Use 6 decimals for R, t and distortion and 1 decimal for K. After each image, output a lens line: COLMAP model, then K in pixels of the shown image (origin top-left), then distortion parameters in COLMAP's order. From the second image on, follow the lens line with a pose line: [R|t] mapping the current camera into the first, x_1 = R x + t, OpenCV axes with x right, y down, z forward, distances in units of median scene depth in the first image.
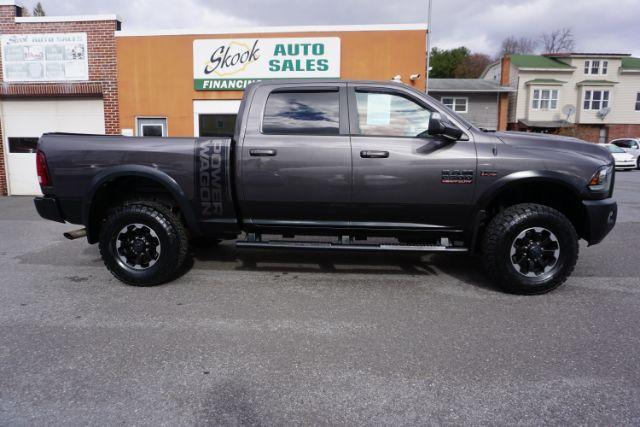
lens RADIAL K [[429.2, 0, 318.1], [0, 429.2, 210.2], [0, 0, 1]] dist [-0.048743, 0.033758]
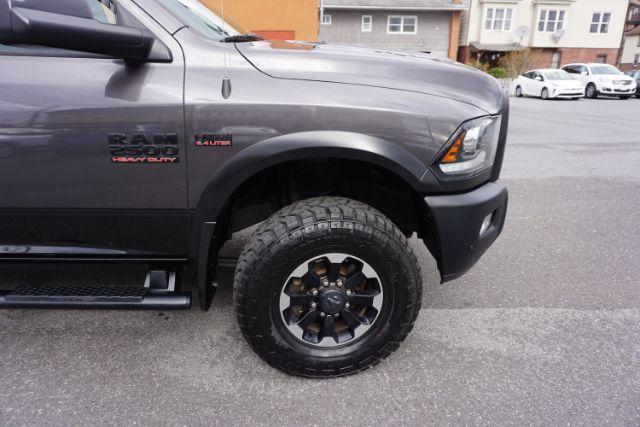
lens RADIAL K [[429.2, 0, 318.1], [0, 429.2, 210.2], [0, 0, 1]] dist [-0.048743, 0.033758]
pose [[0.995749, -0.028272, 0.087663, 0.167377], [0.013402, 0.986070, 0.165790, -0.031040], [-0.091129, -0.163911, 0.982257, 0.198463]]
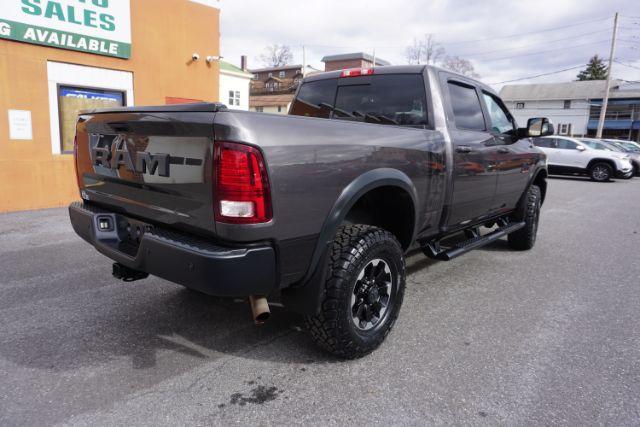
lens RADIAL K [[429.2, 0, 318.1], [0, 429.2, 210.2], [0, 0, 1]] dist [-0.048743, 0.033758]
pose [[0.582667, -0.117789, 0.804130, -0.393255], [0.090926, 0.992677, 0.079523, -0.040307], [-0.807609, 0.026781, 0.589110, 0.272828]]
